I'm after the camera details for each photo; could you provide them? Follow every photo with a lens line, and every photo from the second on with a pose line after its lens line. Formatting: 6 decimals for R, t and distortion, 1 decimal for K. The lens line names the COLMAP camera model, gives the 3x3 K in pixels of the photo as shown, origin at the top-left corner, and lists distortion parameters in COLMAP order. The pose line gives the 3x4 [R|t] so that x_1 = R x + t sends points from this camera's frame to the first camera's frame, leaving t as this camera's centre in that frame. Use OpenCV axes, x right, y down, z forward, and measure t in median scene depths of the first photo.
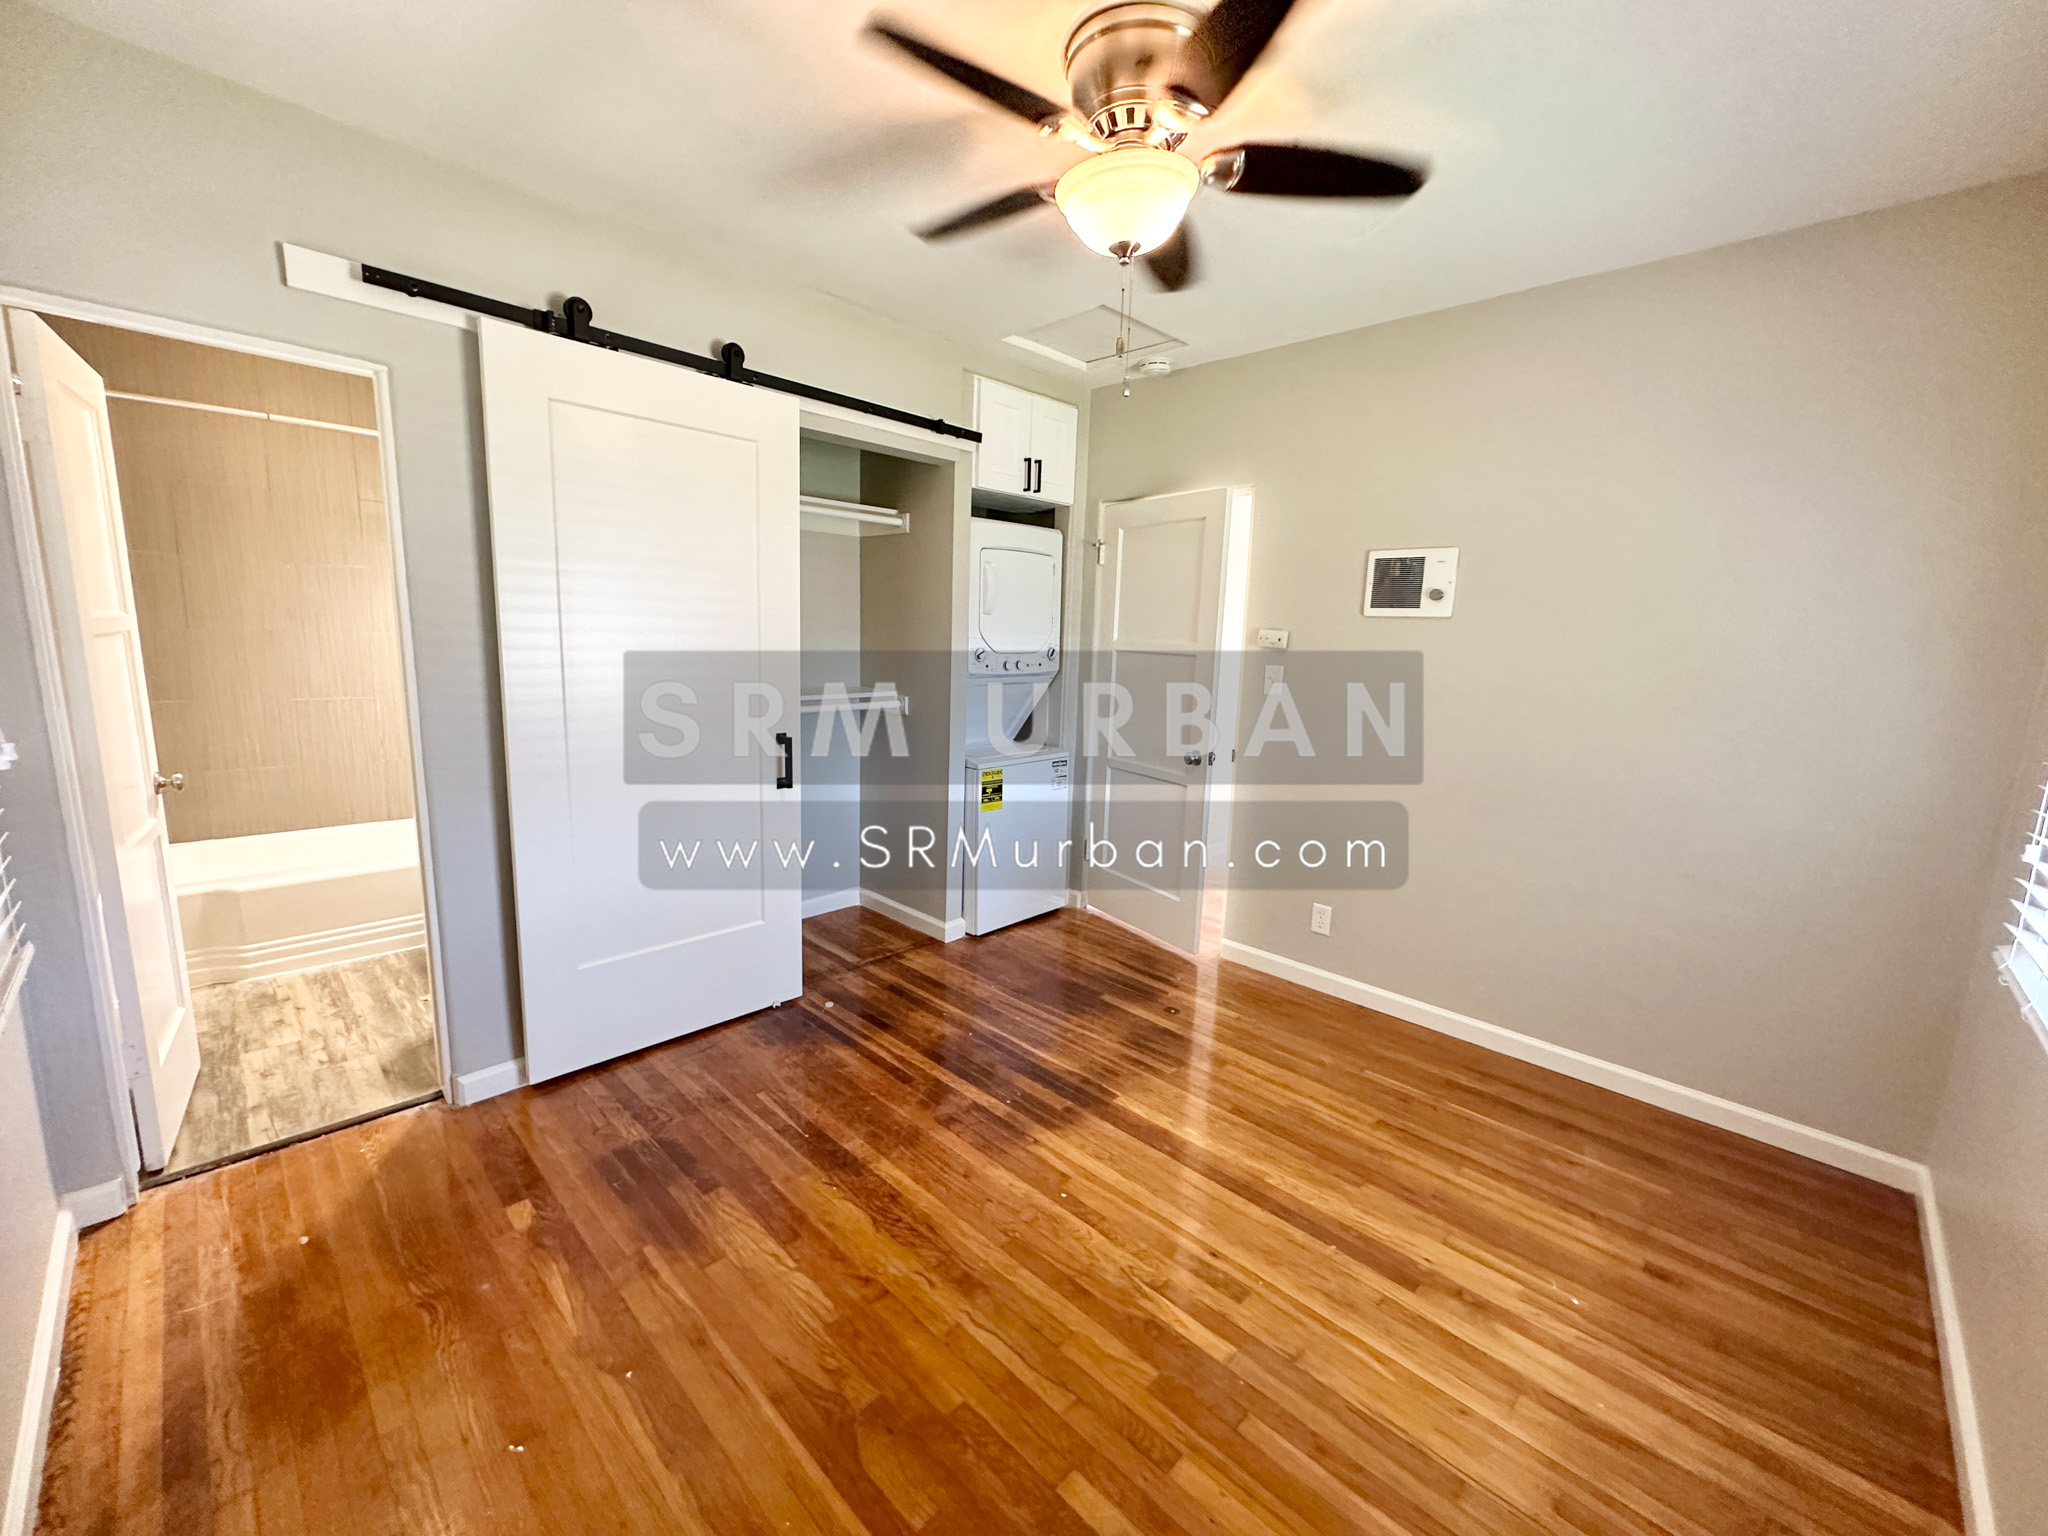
lens RADIAL K [[813.0, 0, 1024.1], [0, 813.0, 763.5], [0, 0, 1]] dist [-0.001760, 0.000629]
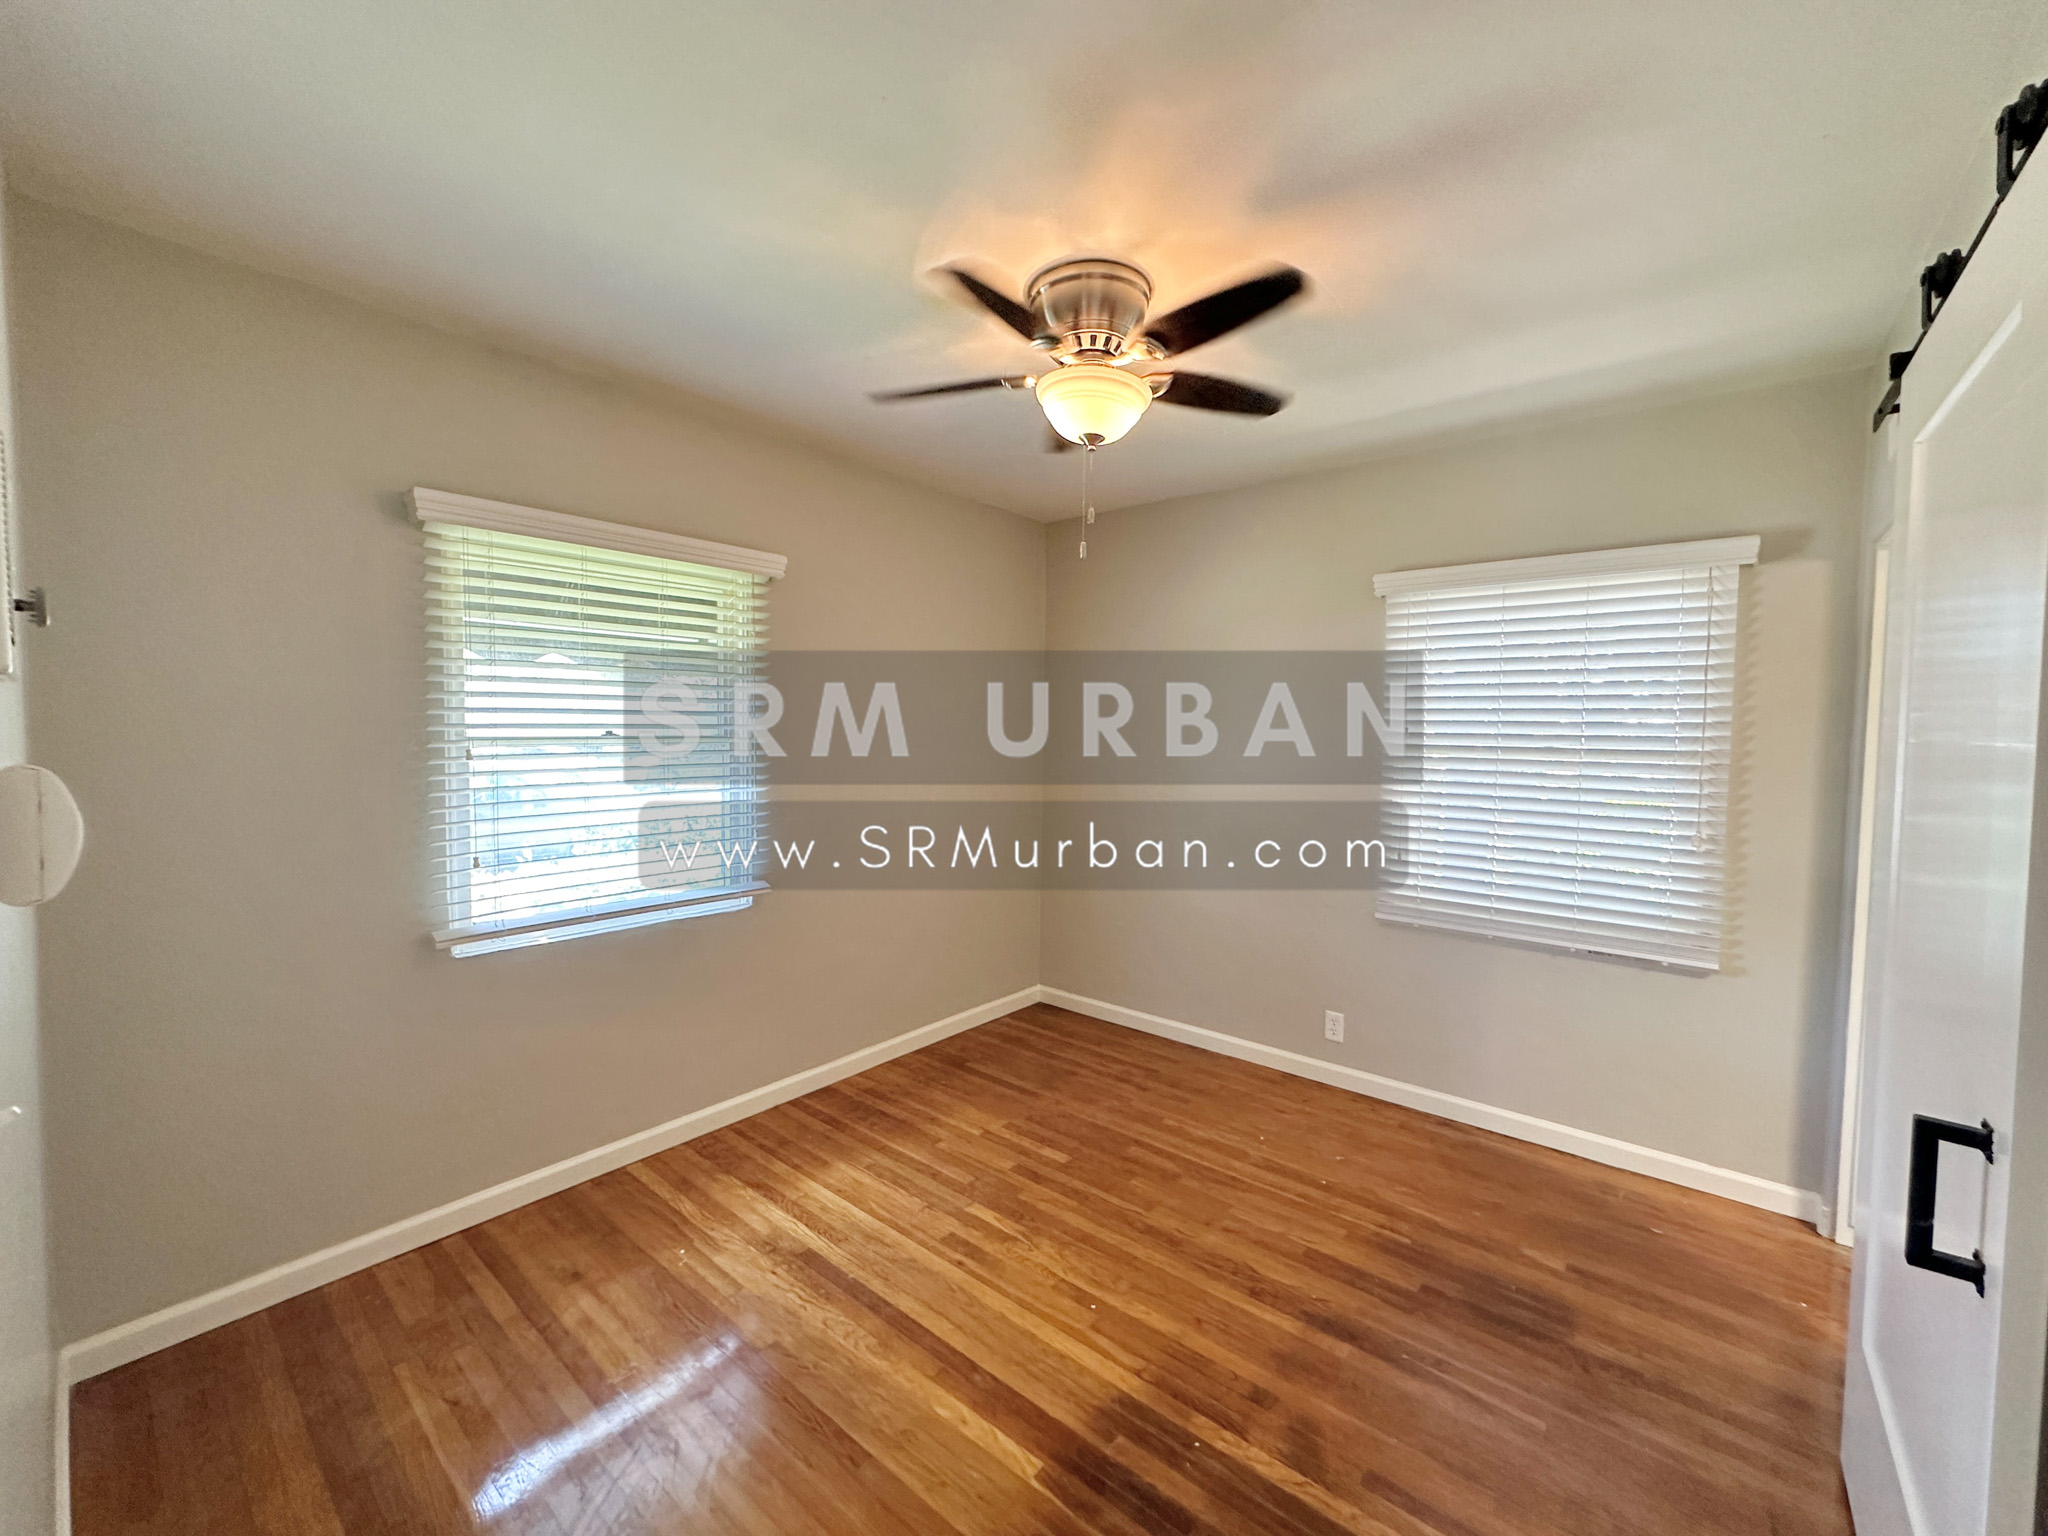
lens RADIAL K [[813.0, 0, 1024.1], [0, 813.0, 763.5], [0, 0, 1]] dist [-0.001760, 0.000629]
pose [[-0.995901, -0.041257, -0.080496, 0.196789], [-0.057035, 0.977135, 0.204830, -0.263405], [0.070205, 0.208581, -0.975482, 1.486047]]
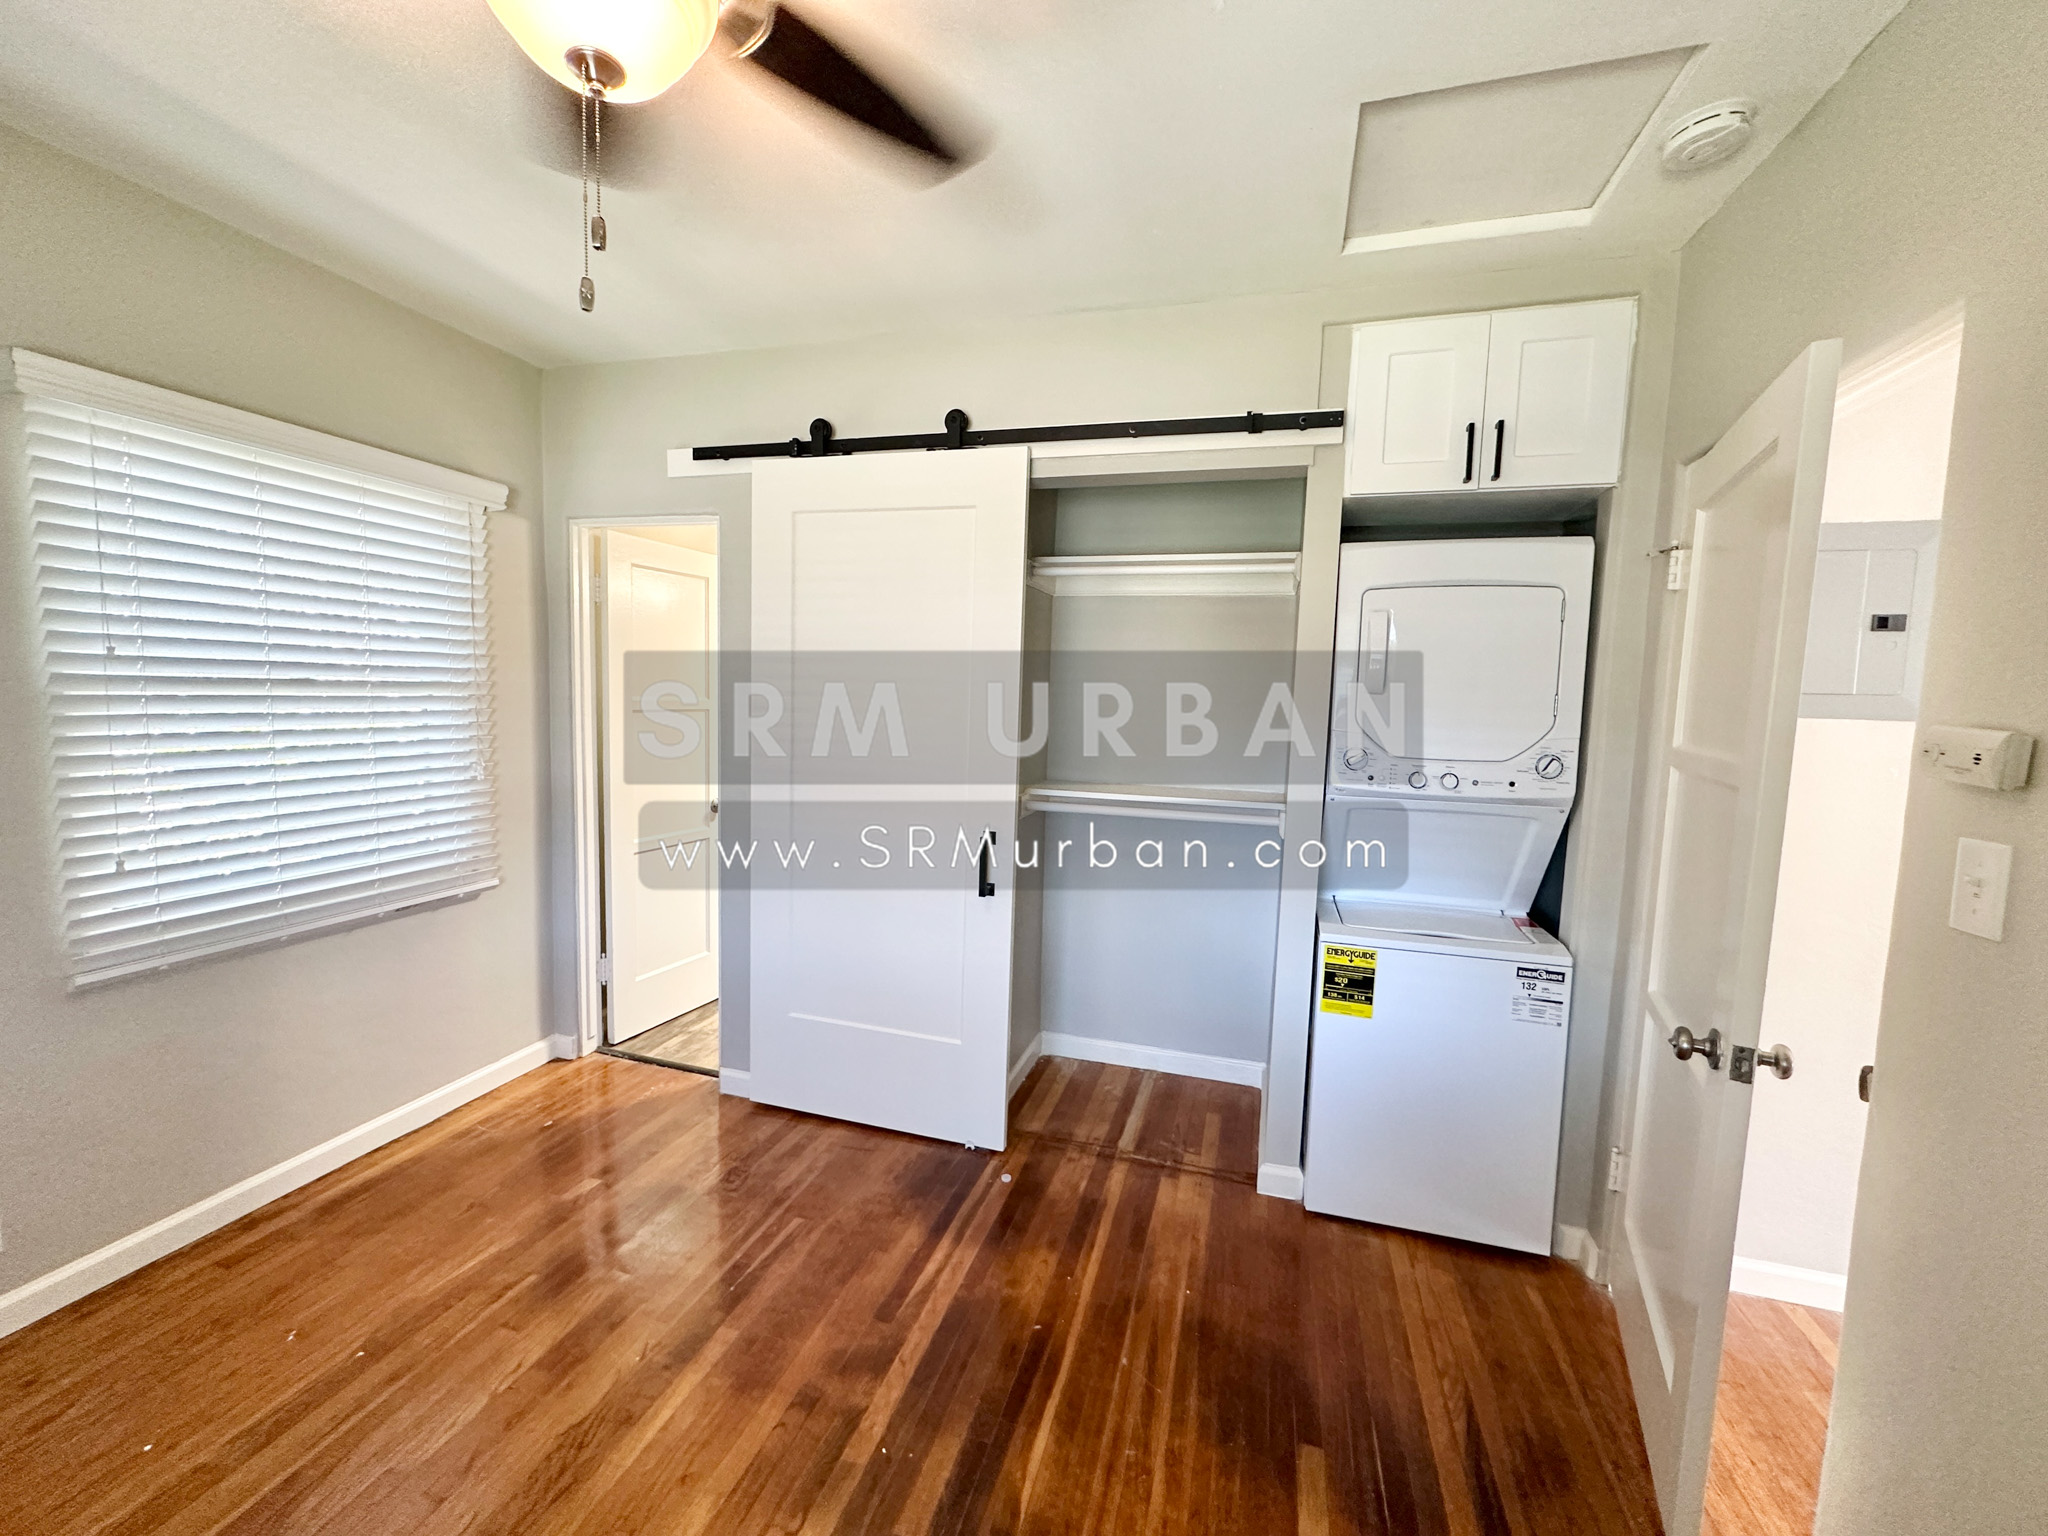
lens RADIAL K [[813.0, 0, 1024.1], [0, 813.0, 763.5], [0, 0, 1]] dist [-0.001760, 0.000629]
pose [[0.465040, 0.059865, -0.883263, 0.537113], [-0.160560, 0.986868, -0.017648, -0.111597], [0.870608, 0.150023, 0.468545, 0.697772]]
